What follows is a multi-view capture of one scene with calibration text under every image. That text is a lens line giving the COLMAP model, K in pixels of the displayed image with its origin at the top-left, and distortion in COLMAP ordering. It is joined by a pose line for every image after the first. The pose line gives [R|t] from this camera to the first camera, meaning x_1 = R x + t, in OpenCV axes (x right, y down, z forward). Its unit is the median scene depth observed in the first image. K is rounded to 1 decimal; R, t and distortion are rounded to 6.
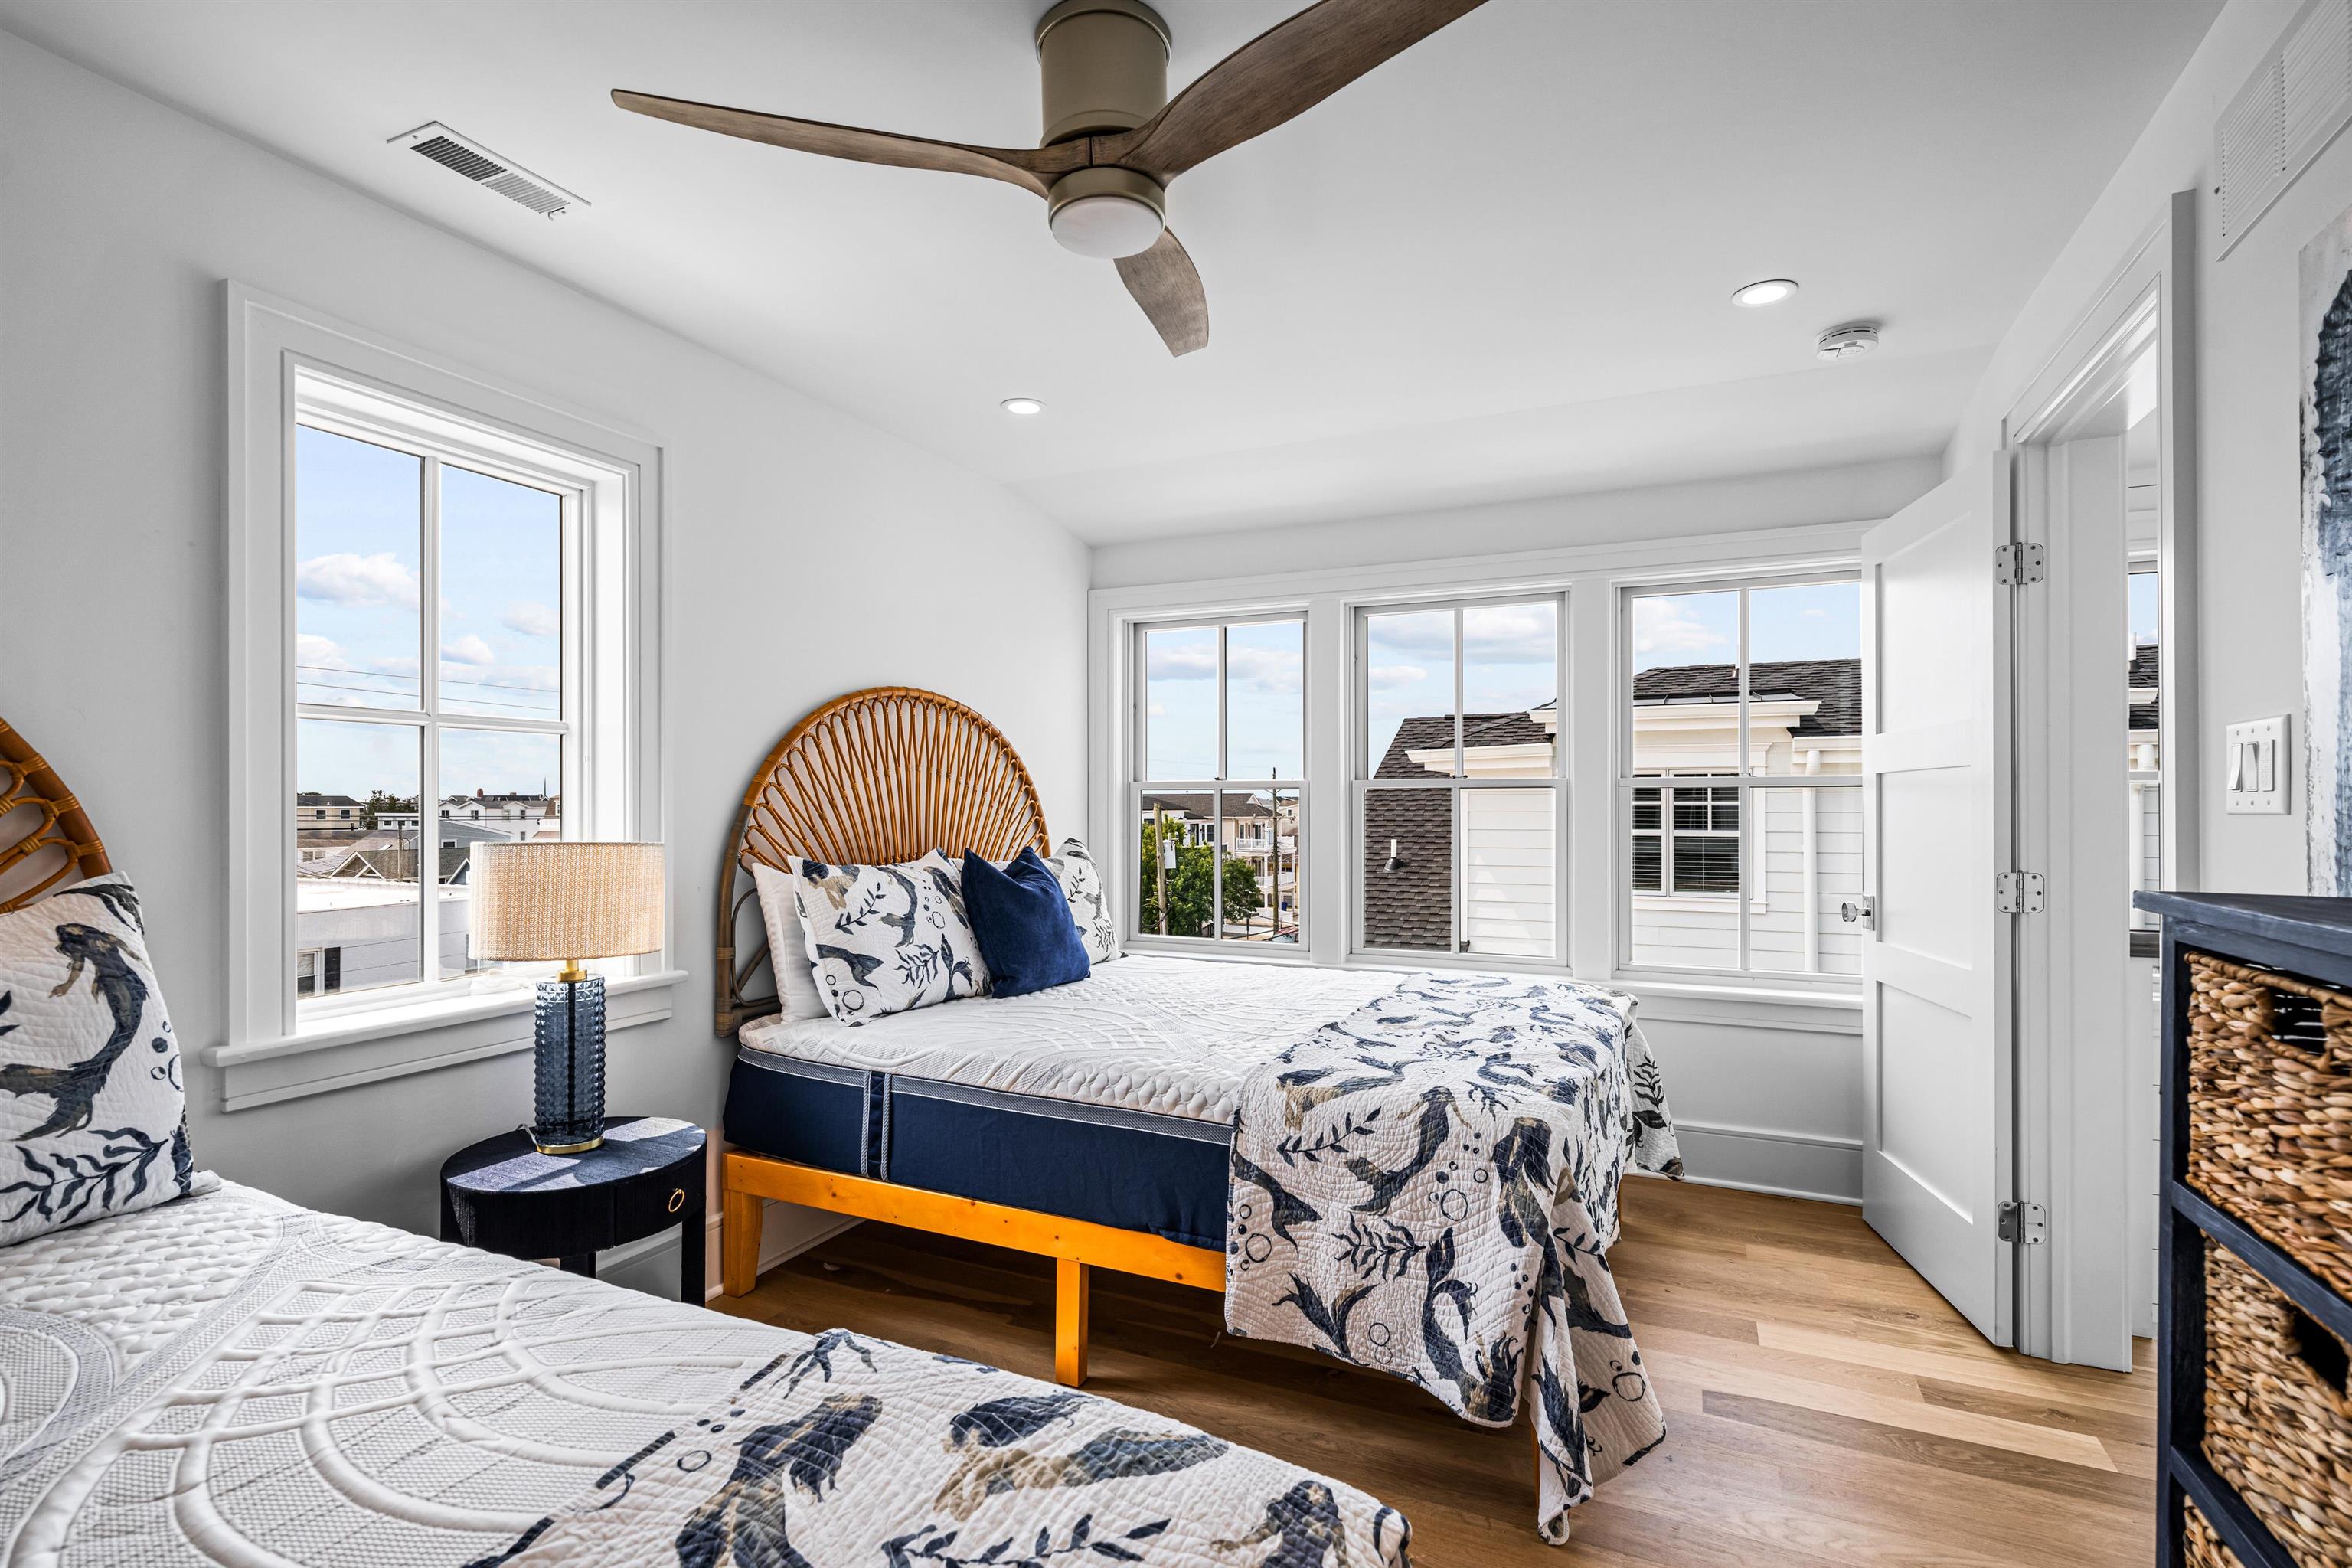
lens RADIAL K [[1129.0, 0, 1176.0], [0, 1129.0, 784.0], [0, 0, 1]] dist [0.301942, -0.095193]
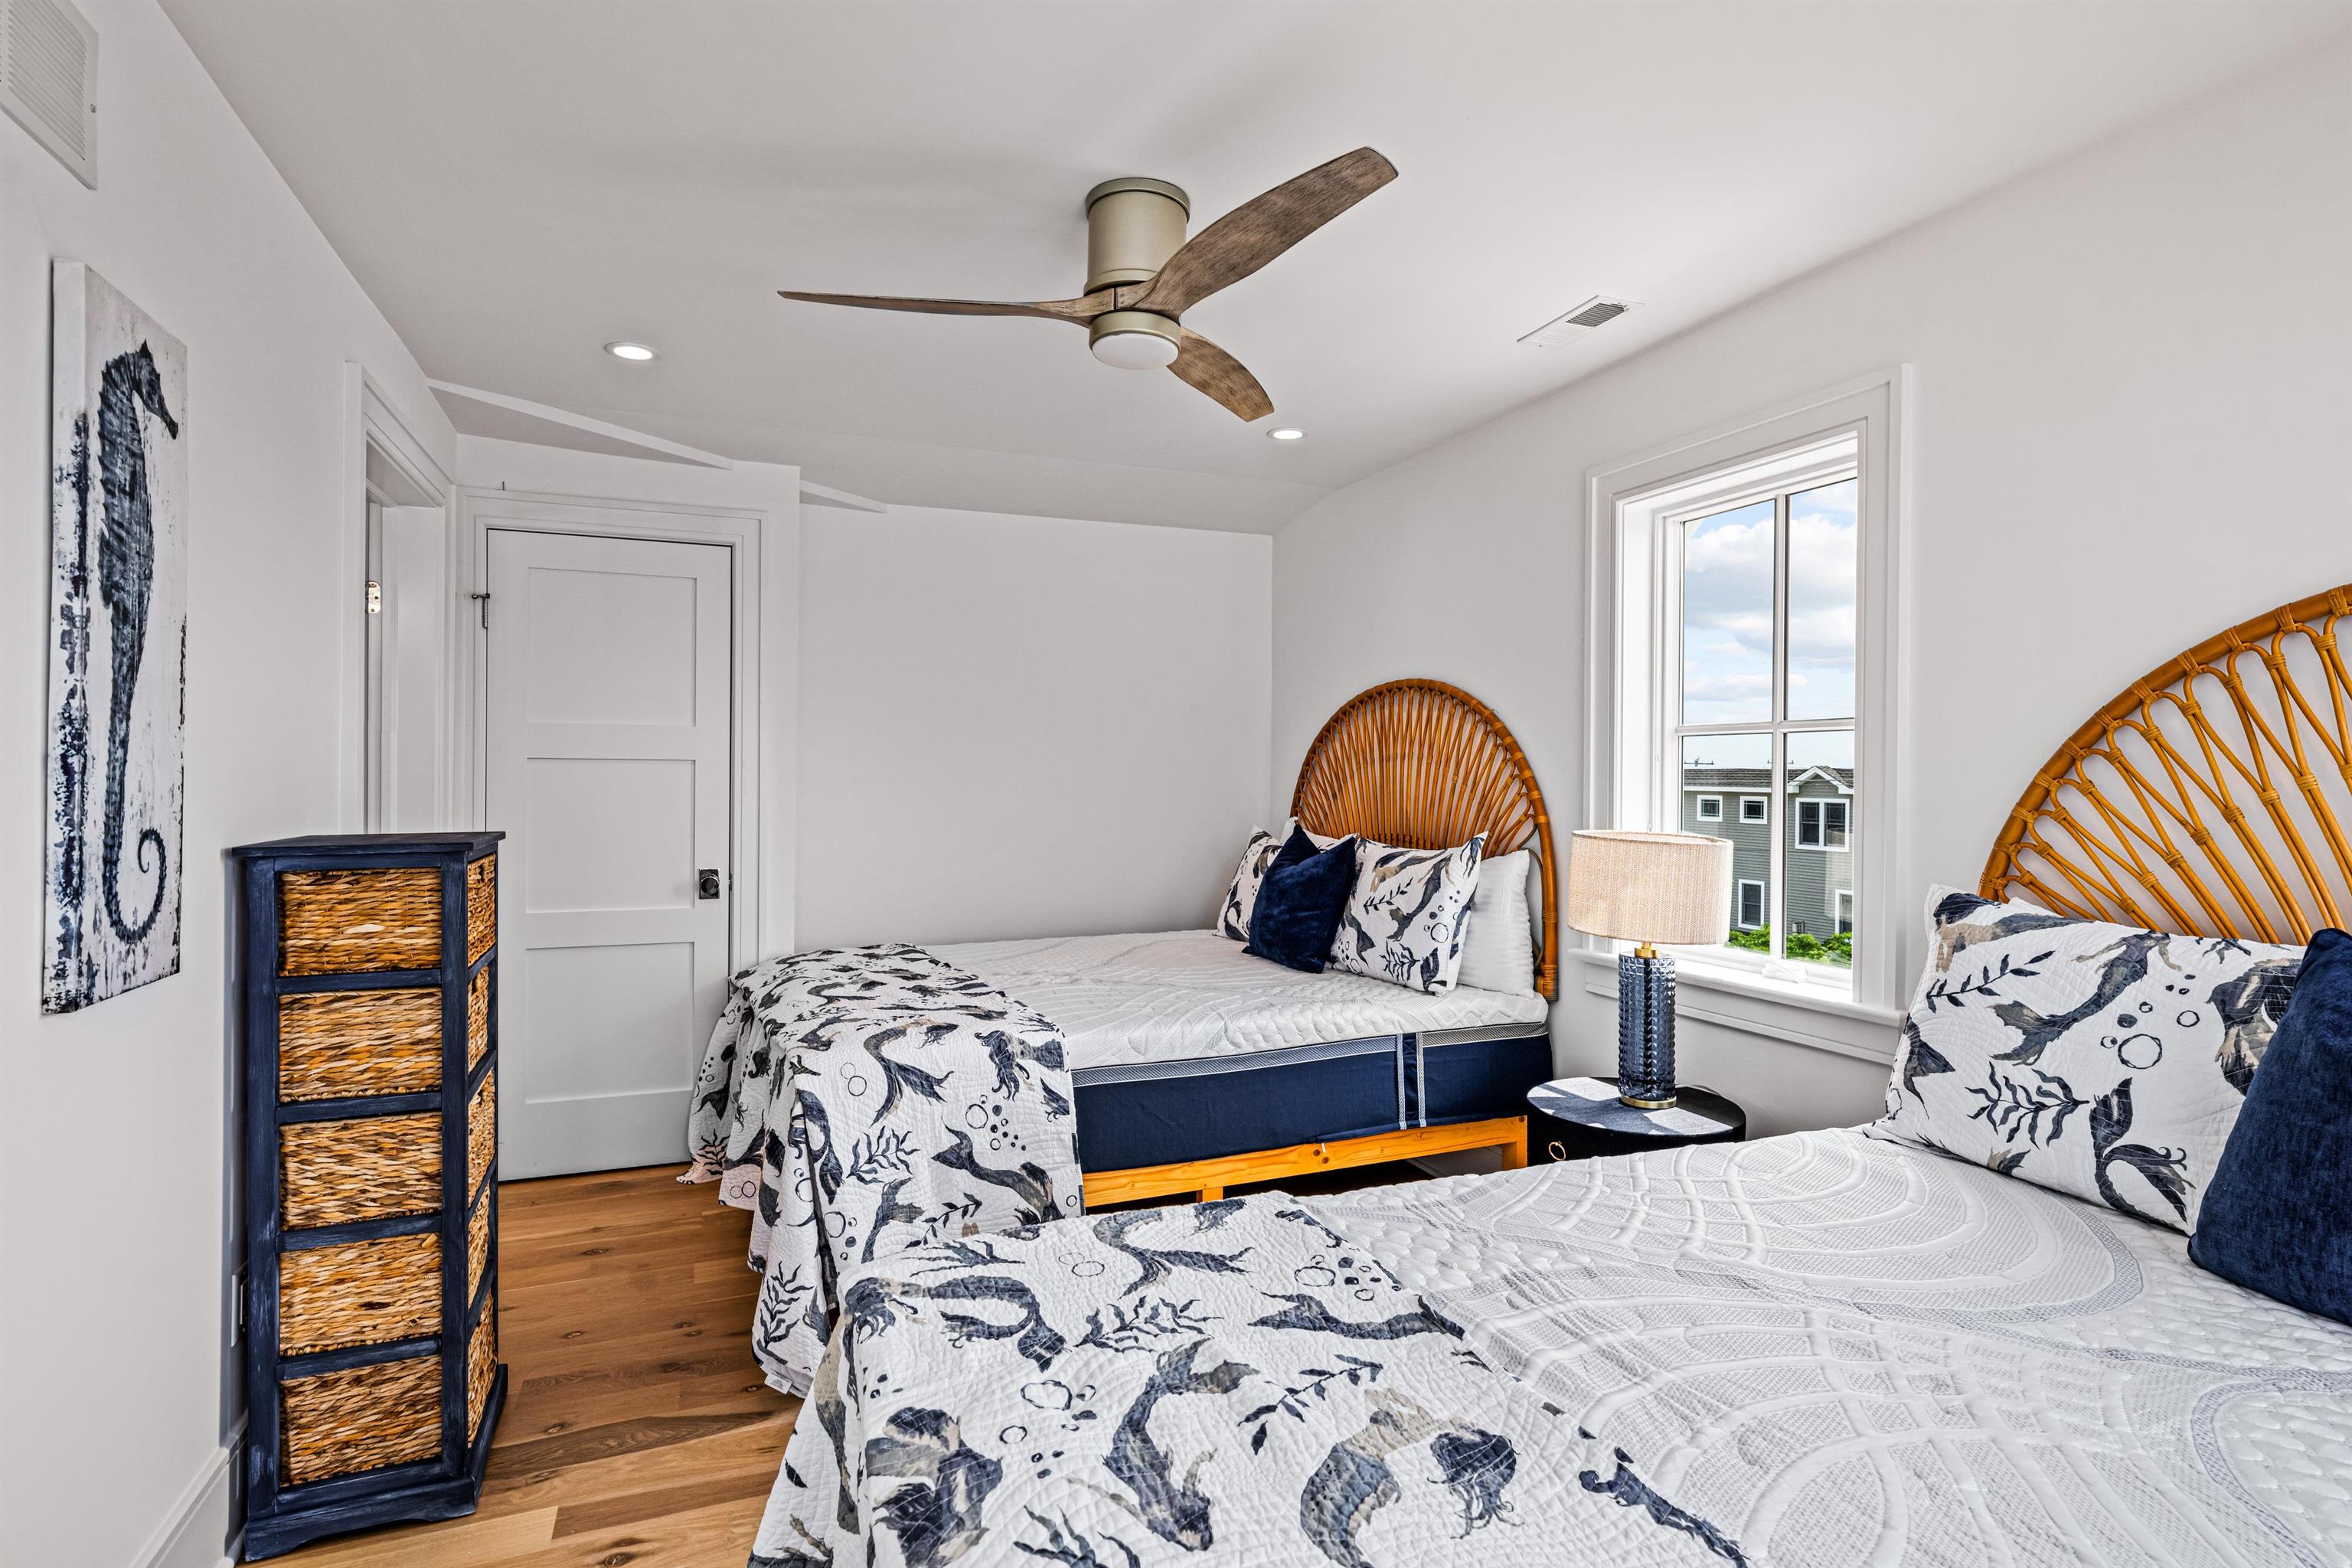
lens RADIAL K [[1159.1, 0, 1176.0], [0, 1159.1, 784.0], [0, 0, 1]] dist [0.002267, 0.000417]
pose [[-0.697327, -0.003496, -0.716744, 0.568419], [0.012646, 0.999772, -0.017180, 0.013478], [0.716641, -0.021045, -0.697124, 1.398222]]
